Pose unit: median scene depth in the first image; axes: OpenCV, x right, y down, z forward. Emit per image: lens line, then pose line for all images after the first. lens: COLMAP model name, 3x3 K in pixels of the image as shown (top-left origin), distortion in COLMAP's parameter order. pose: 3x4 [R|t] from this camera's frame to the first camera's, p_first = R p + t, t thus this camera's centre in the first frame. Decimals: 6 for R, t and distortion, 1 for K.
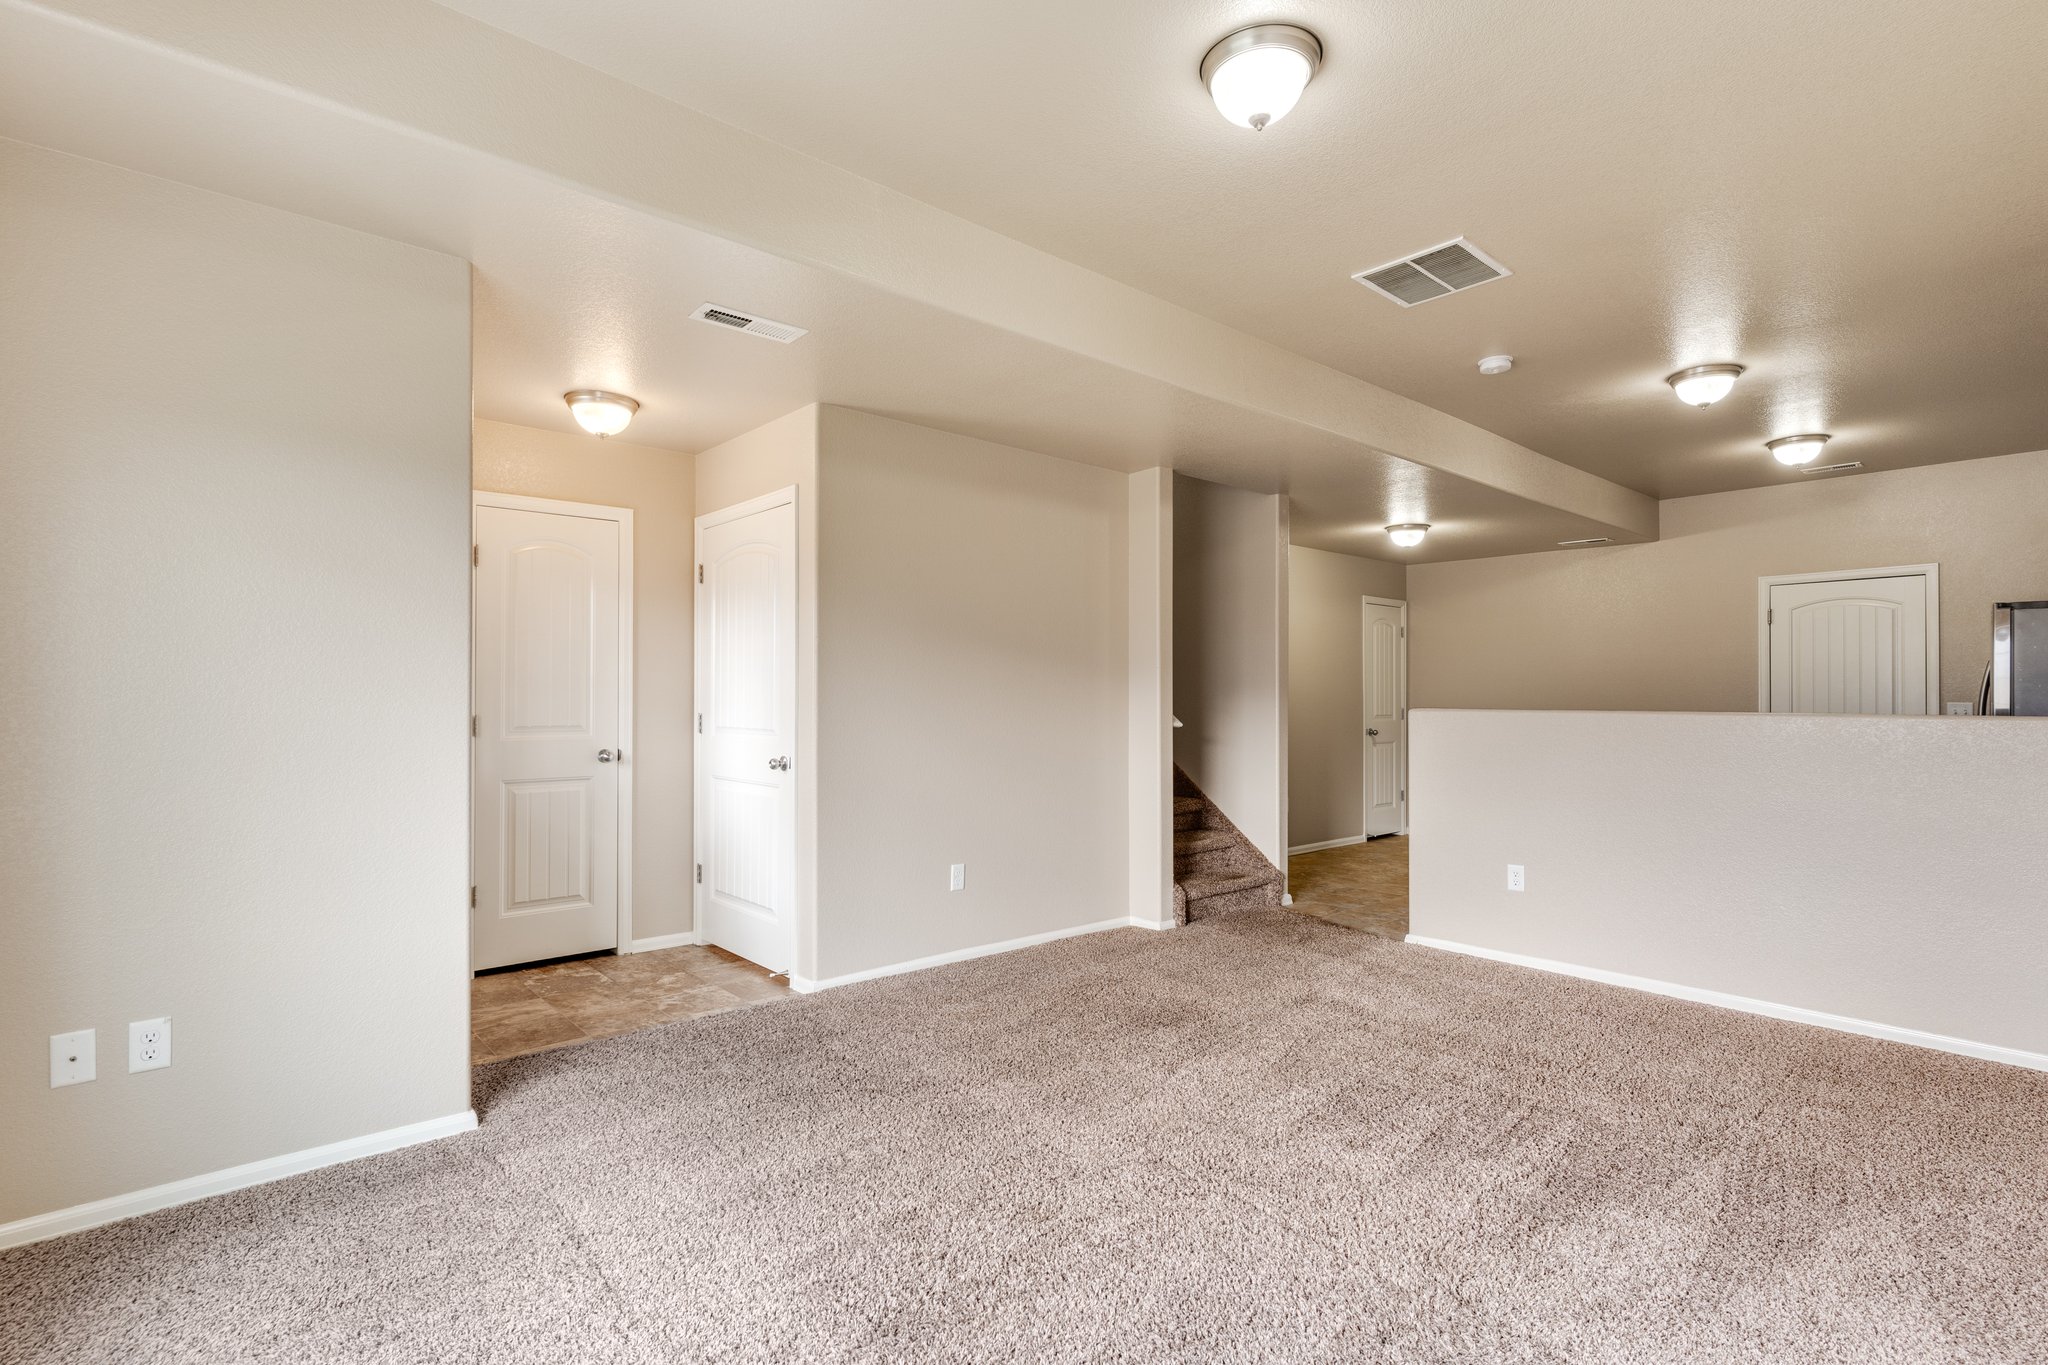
lens RADIAL K [[981.4, 0, 1028.0], [0, 981.4, 683.4], [0, 0, 1]] dist [0.003894, 0.000278]
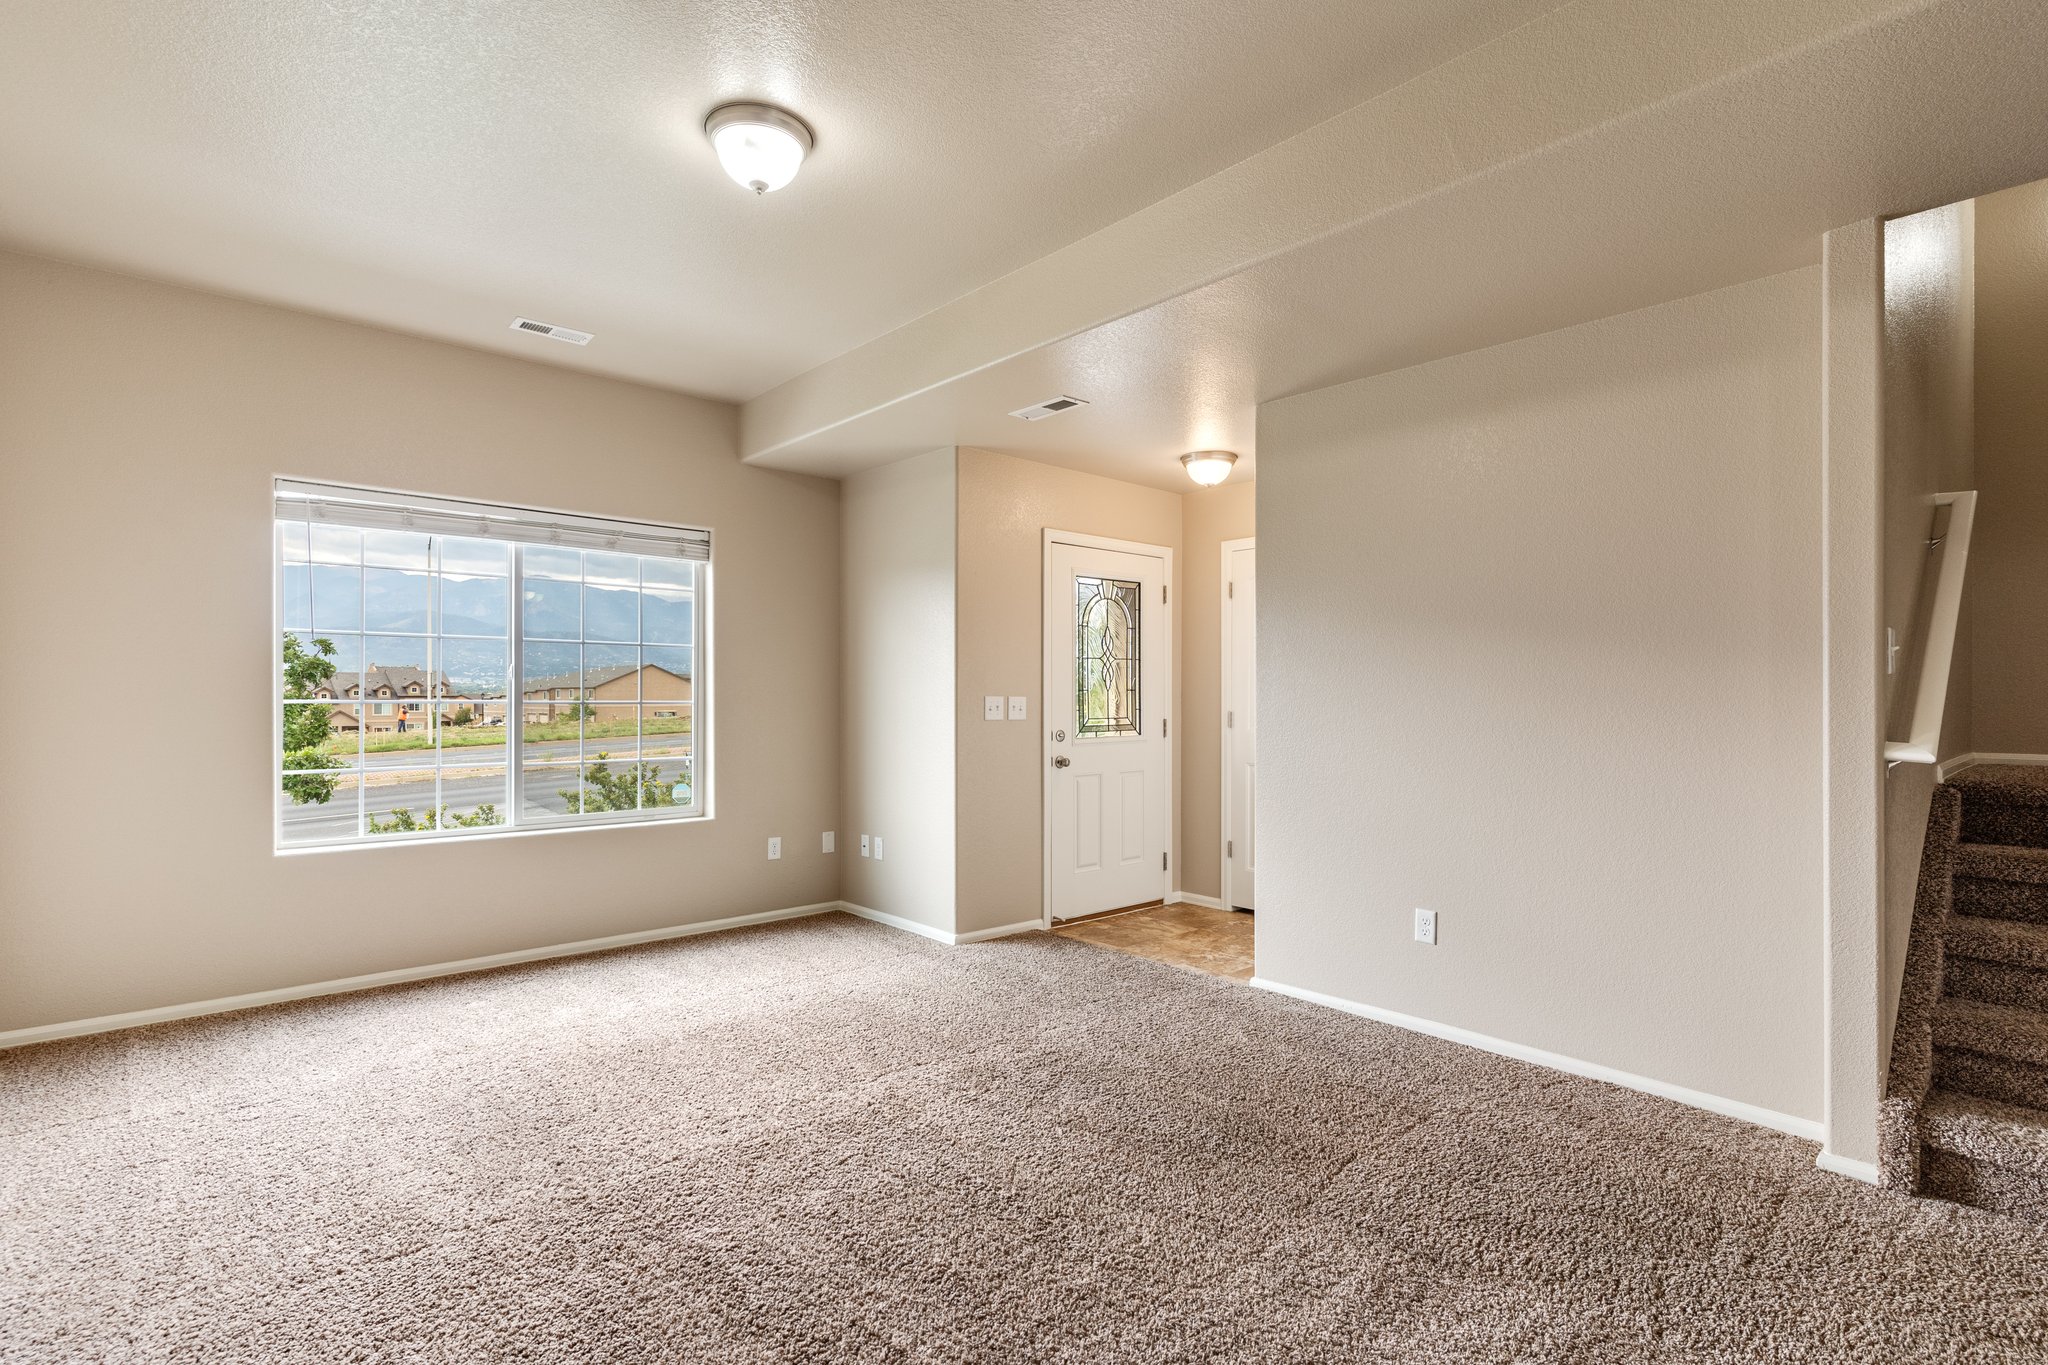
lens RADIAL K [[981.4, 0, 1028.0], [0, 981.4, 683.4], [0, 0, 1]] dist [0.003894, 0.000278]
pose [[0.018195, -0.015285, -0.999718, 0.824236], [0.010830, 0.999827, -0.015089, 0.015010], [0.999776, -0.010553, 0.018357, 0.782698]]
